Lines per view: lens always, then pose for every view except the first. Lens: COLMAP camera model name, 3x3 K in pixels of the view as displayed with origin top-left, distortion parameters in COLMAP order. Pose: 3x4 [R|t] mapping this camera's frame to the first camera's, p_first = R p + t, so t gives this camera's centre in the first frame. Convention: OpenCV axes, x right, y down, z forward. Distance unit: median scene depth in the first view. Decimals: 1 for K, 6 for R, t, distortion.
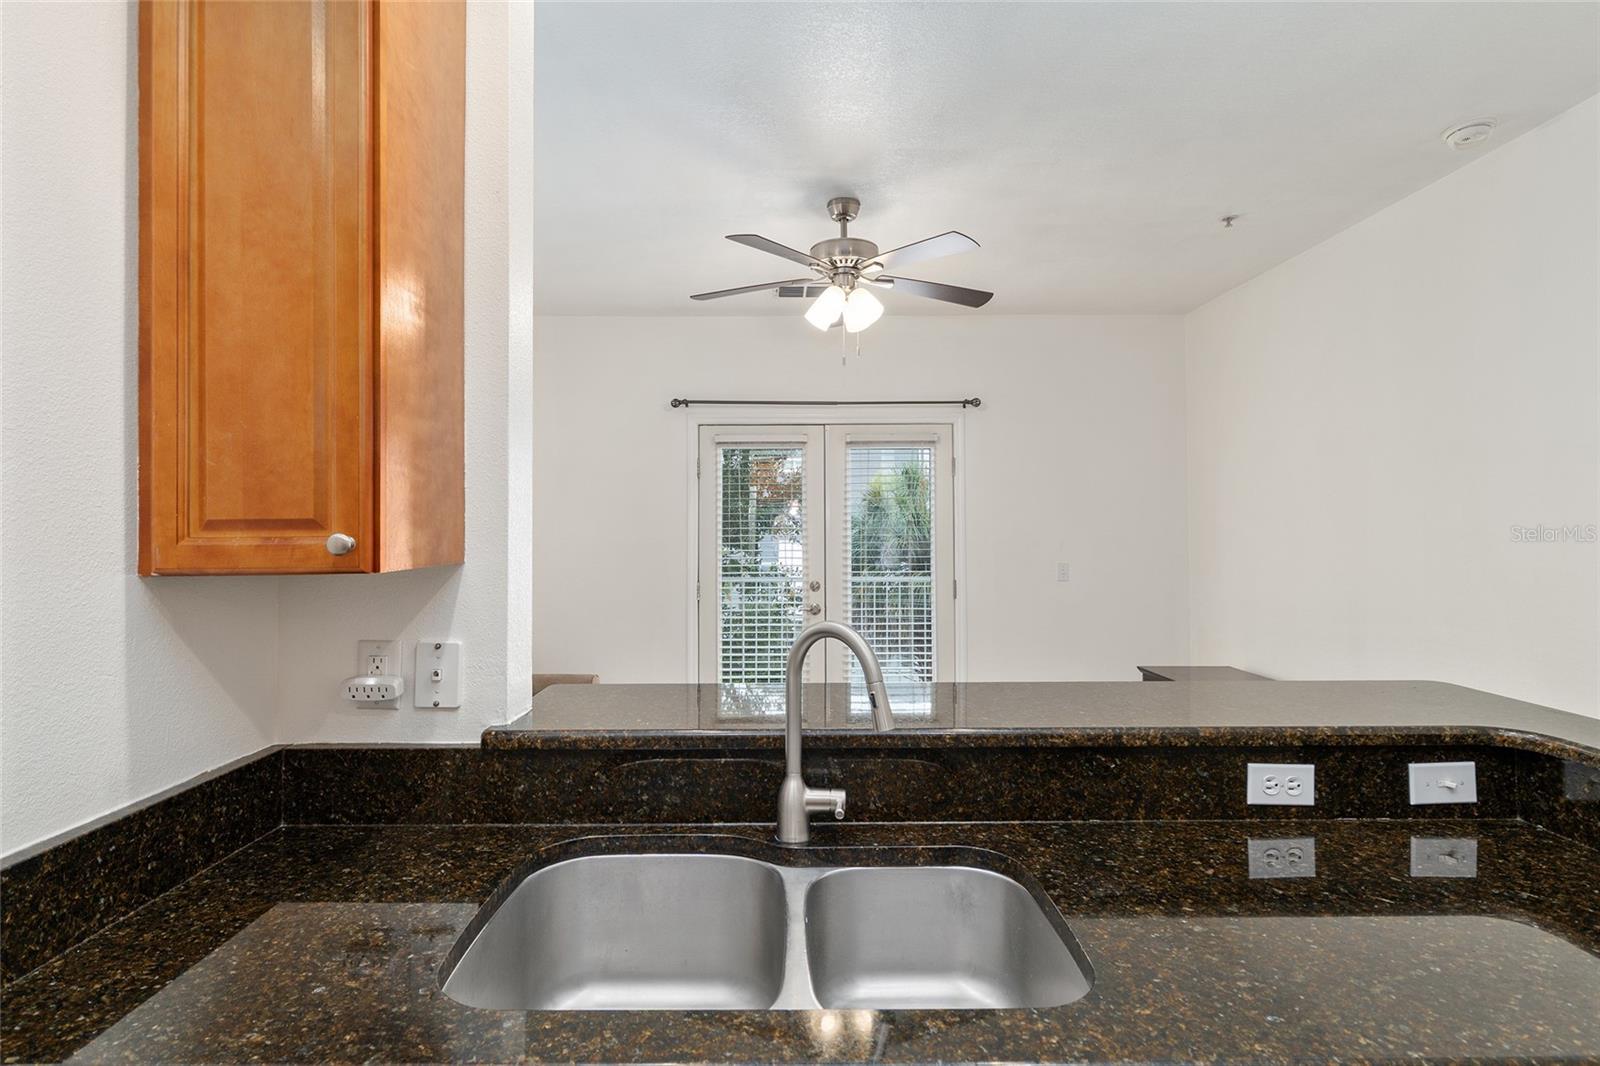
lens RADIAL K [[769.2, 0, 787.9], [0, 769.2, 521.0], [0, 0, 1]] dist [0.005802, 0.000291]
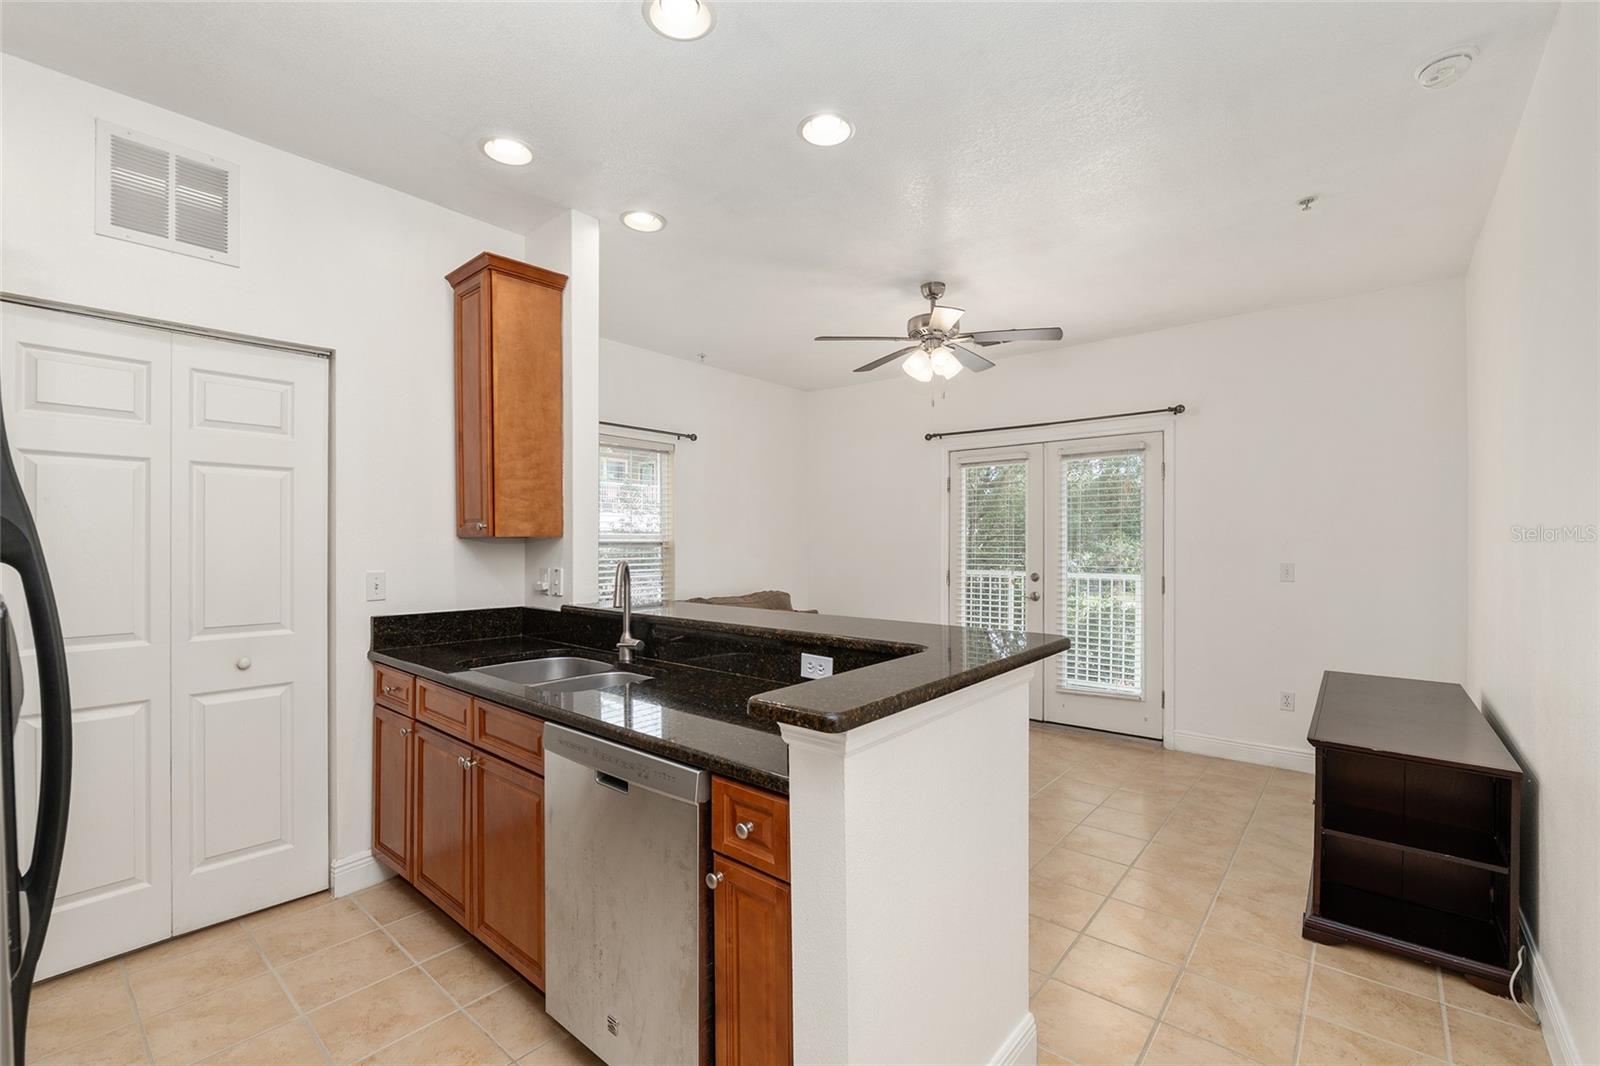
lens RADIAL K [[660.3, 0, 809.7], [0, 660.3, 547.4], [0, 0, 1]] dist [-0.007530, 0.000234]
pose [[0.764661, 0.009622, -0.644361, 0.667476], [0.005467, 0.999756, 0.021417, 0.021573], [0.644410, -0.019900, 0.764422, -0.039876]]
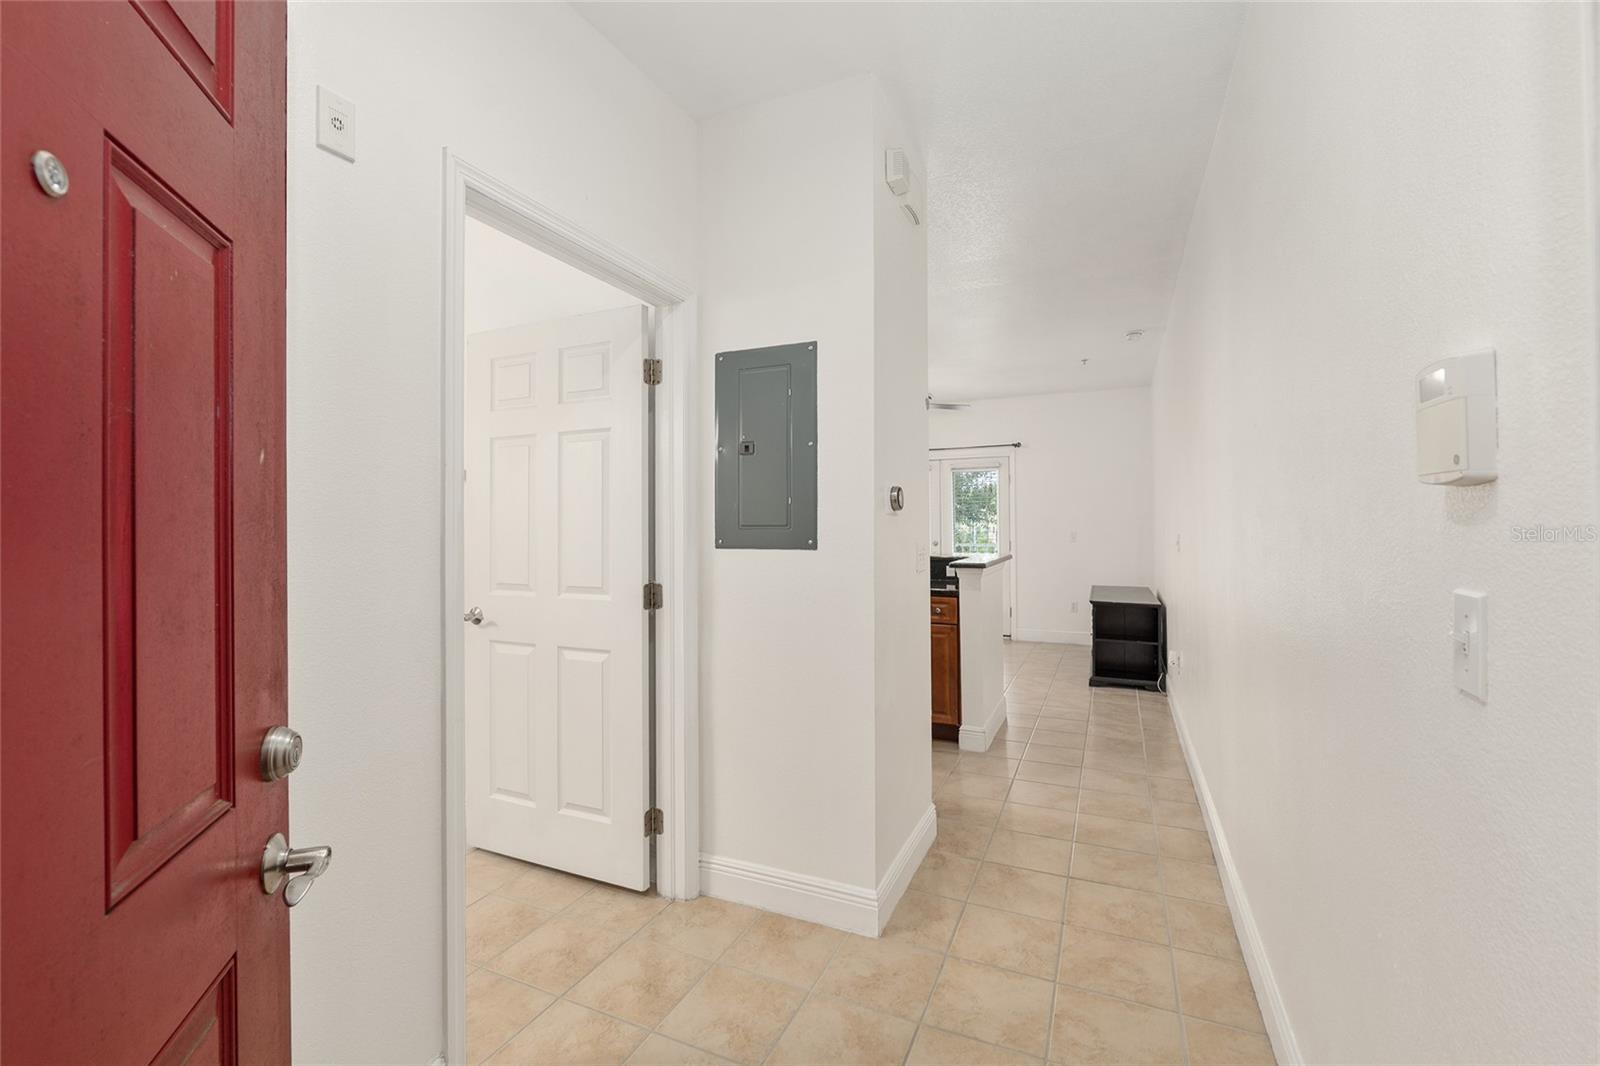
lens RADIAL K [[660.3, 0, 790.6], [0, 660.3, 525.0], [0, 0, 1]] dist [-0.007530, 0.000234]
pose [[0.898827, -0.006990, -0.438248, 0.677744], [0.013463, 0.999841, 0.011664, 0.022160], [0.438097, -0.016384, 0.898778, -1.049198]]
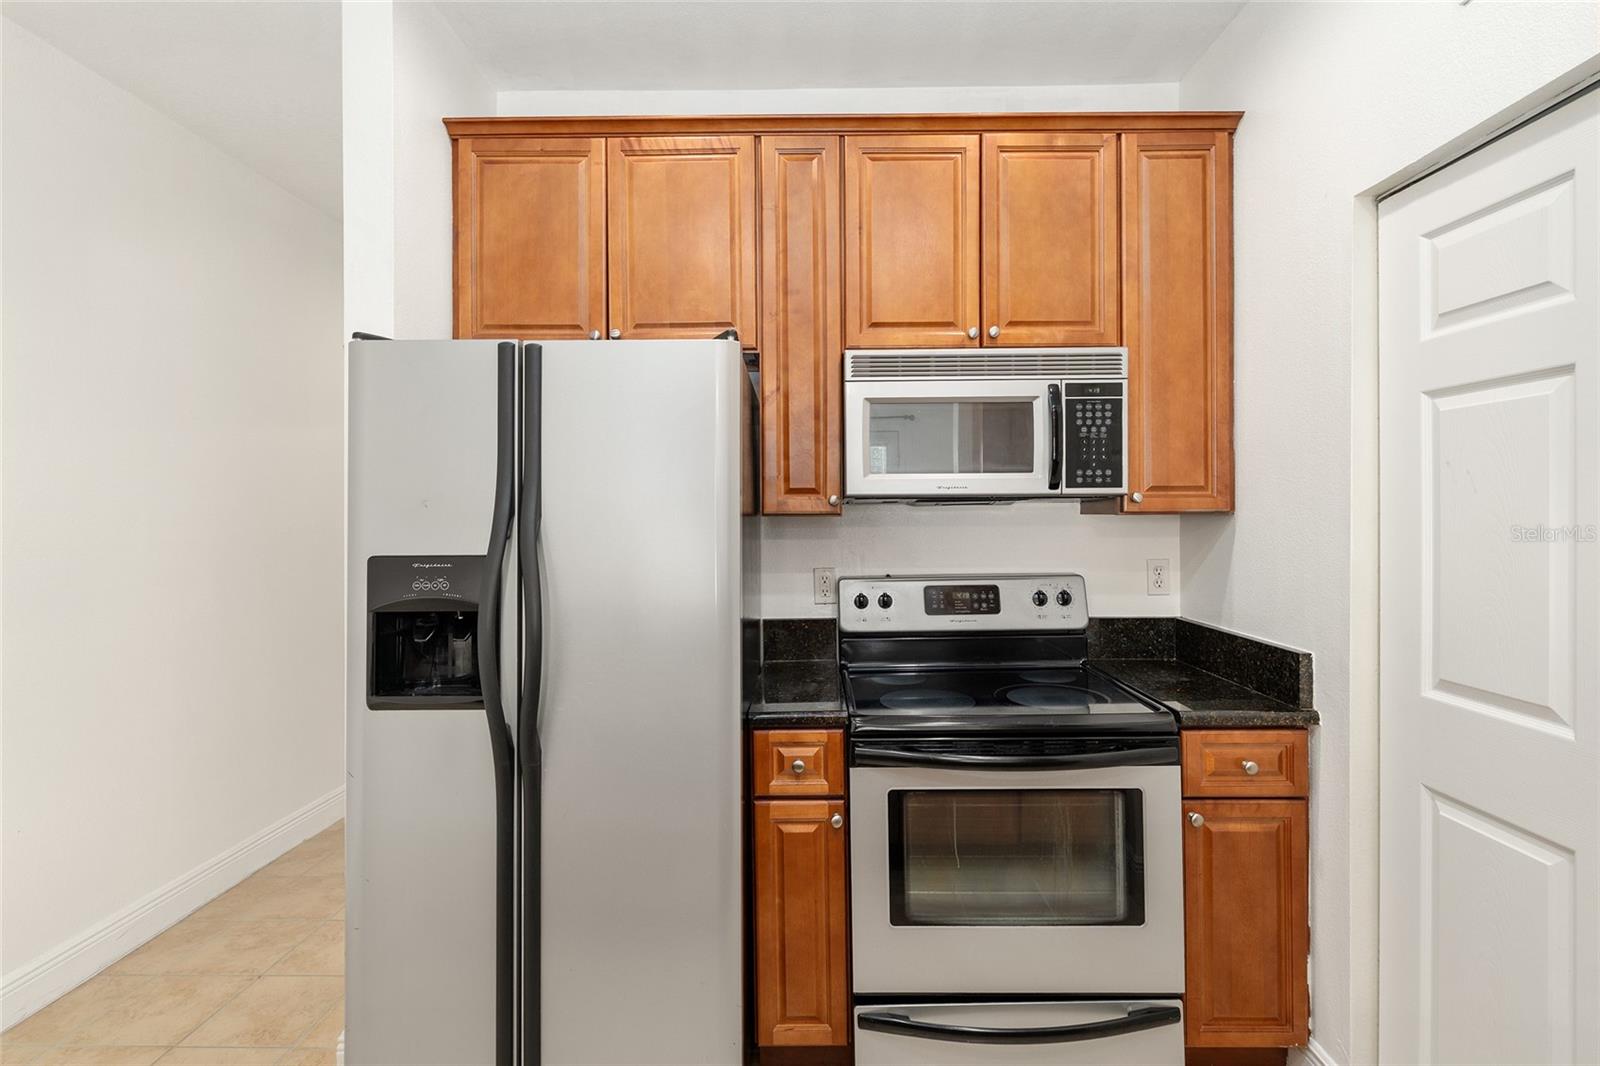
lens RADIAL K [[757.8, 0, 795.9], [0, 757.8, 506.7], [0, 0, 1]] dist [0.001193, 0.002106]
pose [[-0.999846, 0.007317, 0.015977, 0.092004], [0.006968, 0.999739, -0.021780, 0.018125], [-0.016132, -0.021665, -0.999635, 0.438975]]
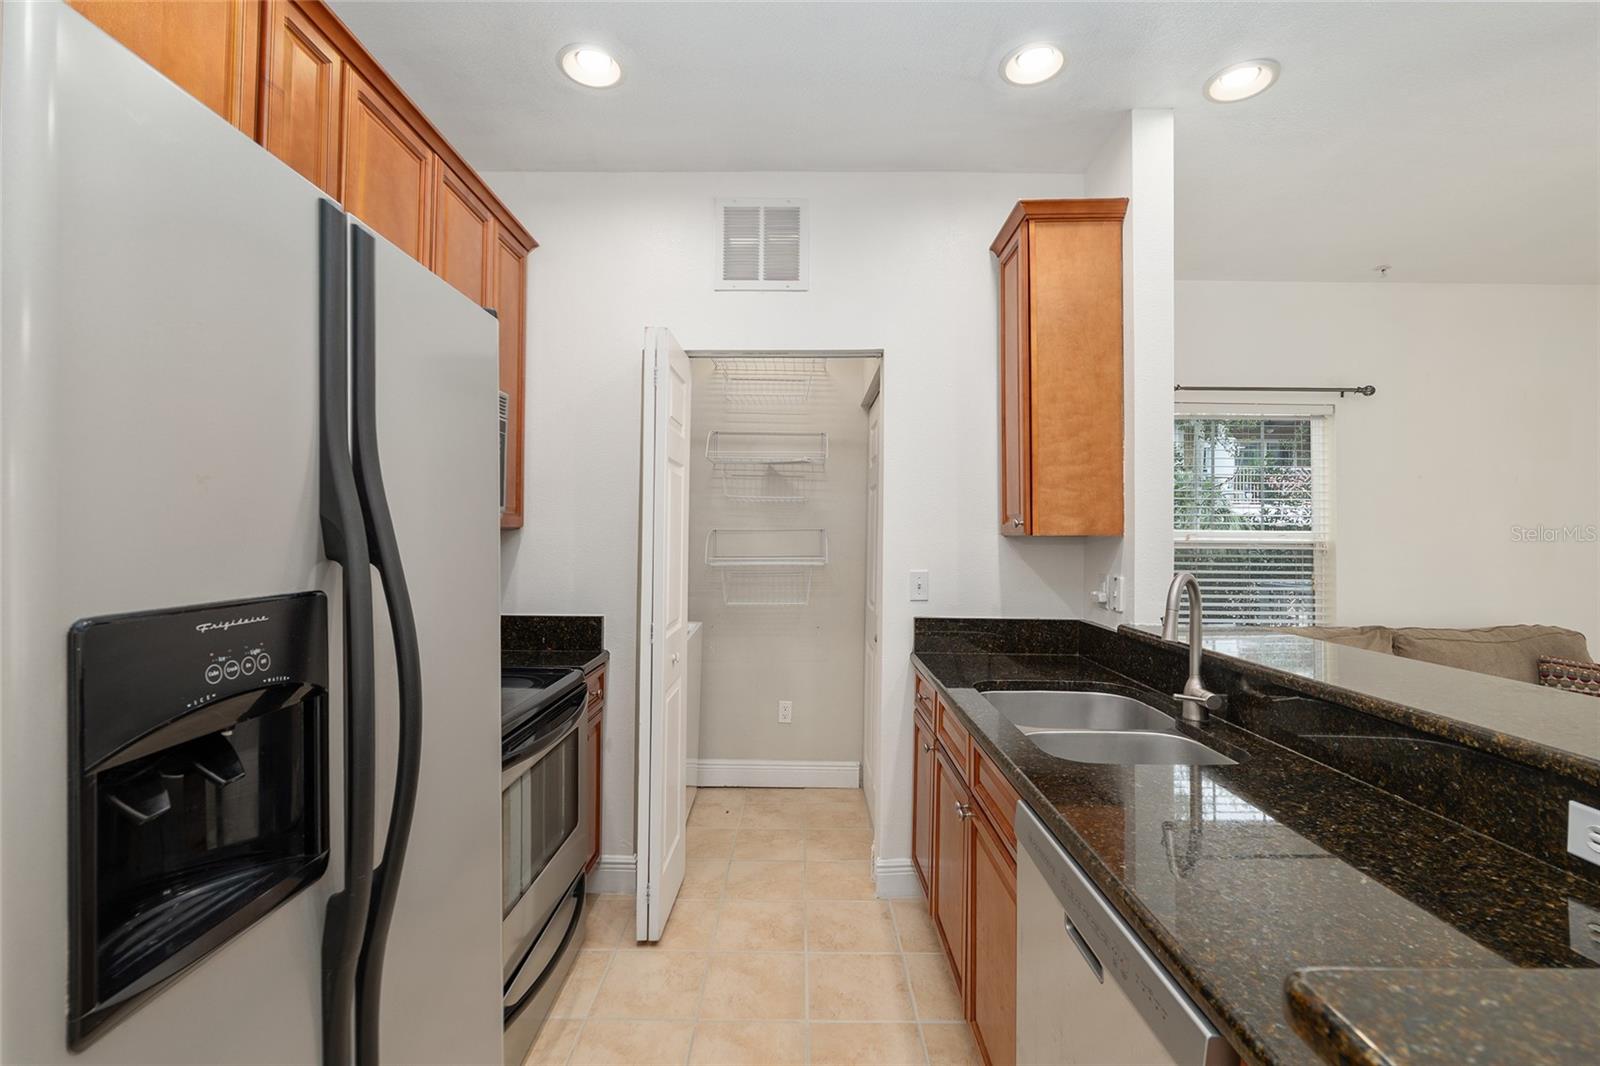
lens RADIAL K [[699.2, 0, 788.1], [0, 699.2, 524.2], [0, 0, 1]] dist [-0.002659, 0.000017]
pose [[-0.018826, -0.008799, -0.999784, 0.570611], [0.004600, 0.999950, -0.008887, 0.016938], [0.999812, -0.004766, -0.018784, 0.097565]]
